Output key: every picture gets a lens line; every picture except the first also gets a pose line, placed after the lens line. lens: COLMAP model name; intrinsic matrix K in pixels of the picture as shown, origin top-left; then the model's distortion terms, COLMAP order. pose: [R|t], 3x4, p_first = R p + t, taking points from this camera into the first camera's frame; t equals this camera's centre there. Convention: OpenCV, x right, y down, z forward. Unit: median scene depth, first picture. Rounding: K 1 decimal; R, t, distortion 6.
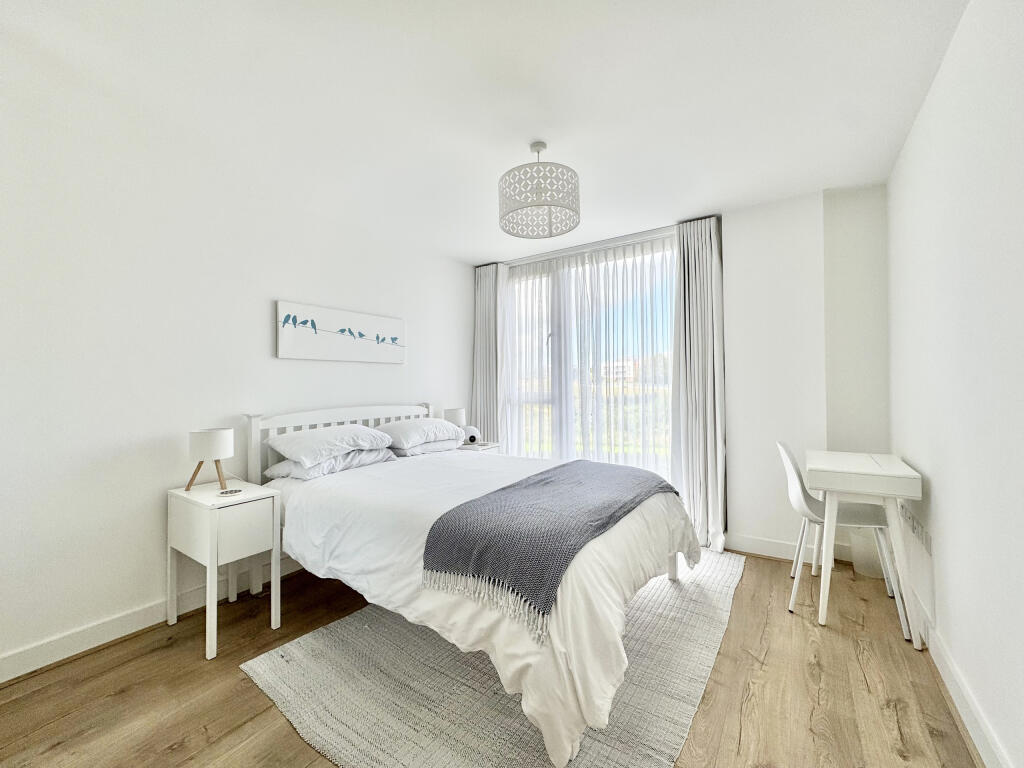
lens RADIAL K [[410.9, 0, 514.9], [0, 410.9, 380.0], [0, 0, 1]] dist [-0.000005, -0.000107]
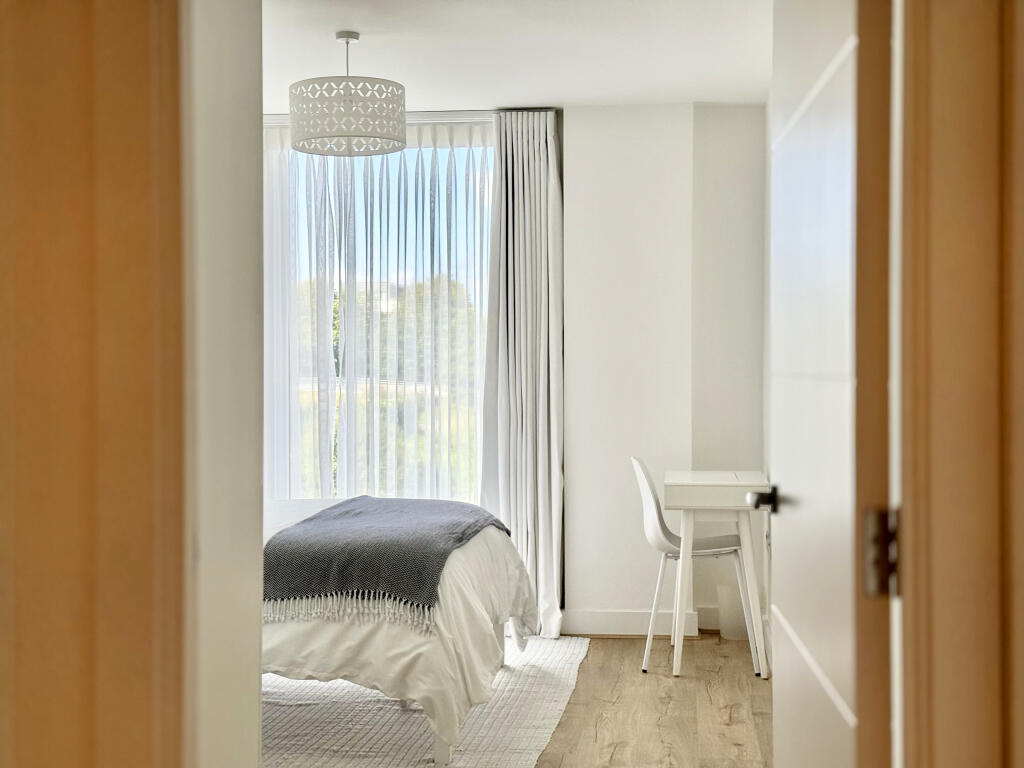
lens RADIAL K [[1427.6, 0, 512.0], [0, 1427.6, 384.0], [0, 0, 1]] dist [0.171429, 0.004194]
pose [[0.886658, 0.006378, 0.462381, -0.777772], [-0.013250, 0.999845, 0.011615, -0.007446], [-0.462235, -0.016425, 0.886605, -1.234402]]
